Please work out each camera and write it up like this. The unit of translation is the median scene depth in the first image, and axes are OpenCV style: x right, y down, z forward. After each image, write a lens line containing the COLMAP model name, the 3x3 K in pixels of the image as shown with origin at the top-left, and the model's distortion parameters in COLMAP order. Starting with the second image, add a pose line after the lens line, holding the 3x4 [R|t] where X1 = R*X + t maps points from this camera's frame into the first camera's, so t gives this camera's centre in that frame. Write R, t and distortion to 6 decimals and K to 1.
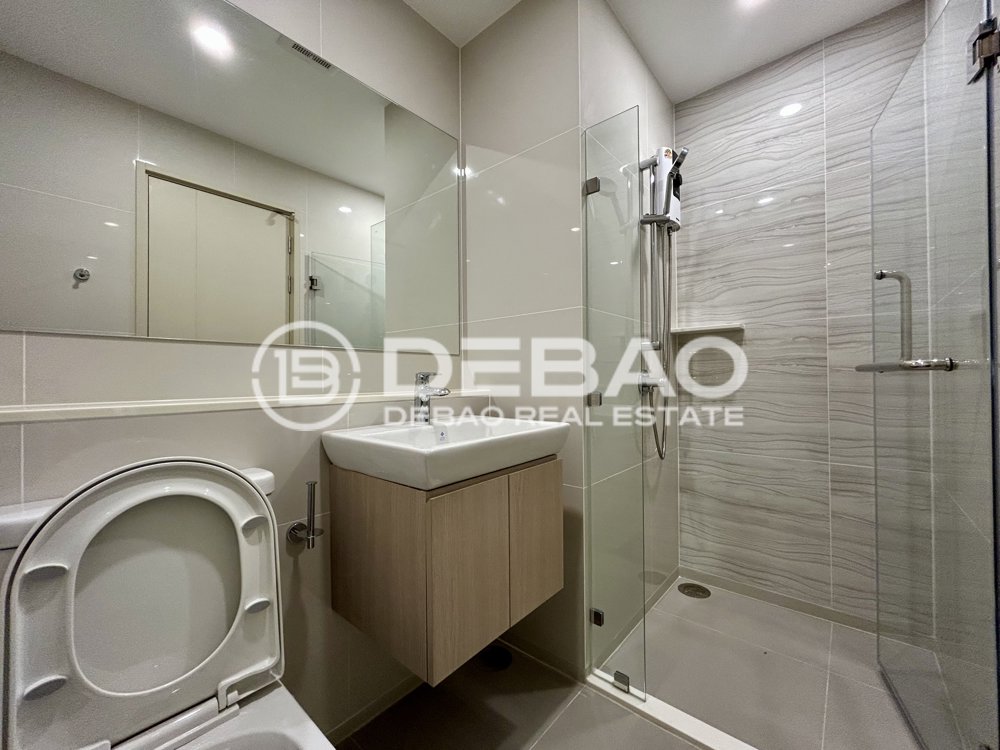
lens RADIAL K [[403.6, 0, 500.0], [0, 403.6, 375.0], [0, 0, 1]] dist [-0.000007, -0.000552]
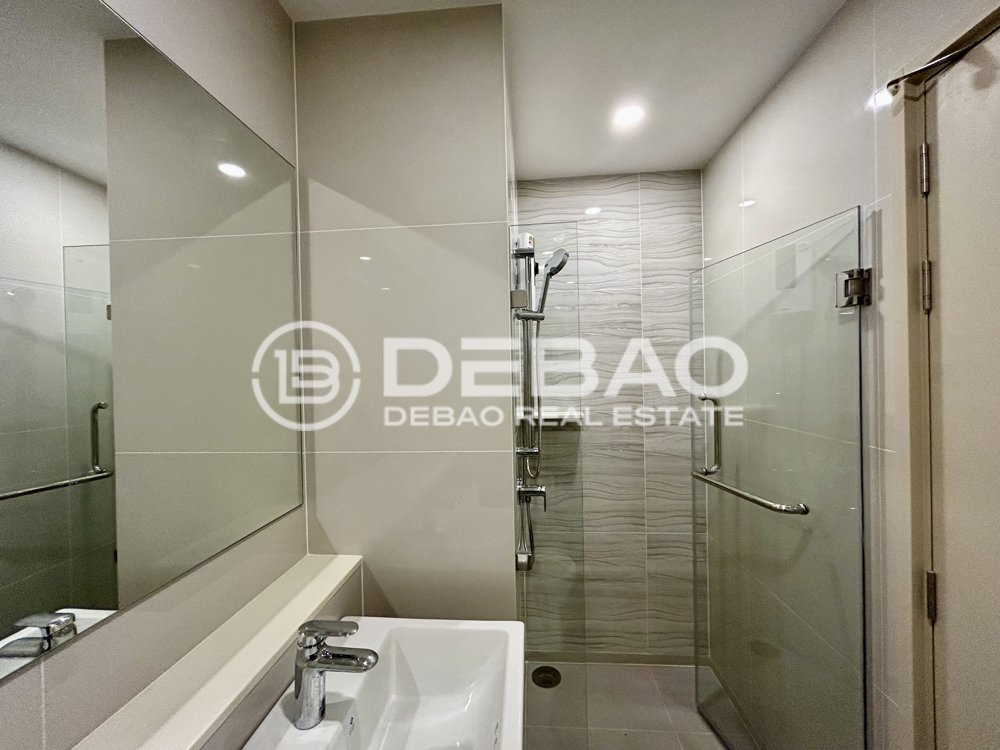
lens RADIAL K [[403.6, 0, 500.0], [0, 403.6, 375.0], [0, 0, 1]] dist [-0.000007, -0.000552]
pose [[0.805031, -0.008597, 0.593171, -0.222705], [0.007917, 0.999962, 0.003747, -0.245961], [-0.593180, 0.001680, 0.805068, 0.286874]]
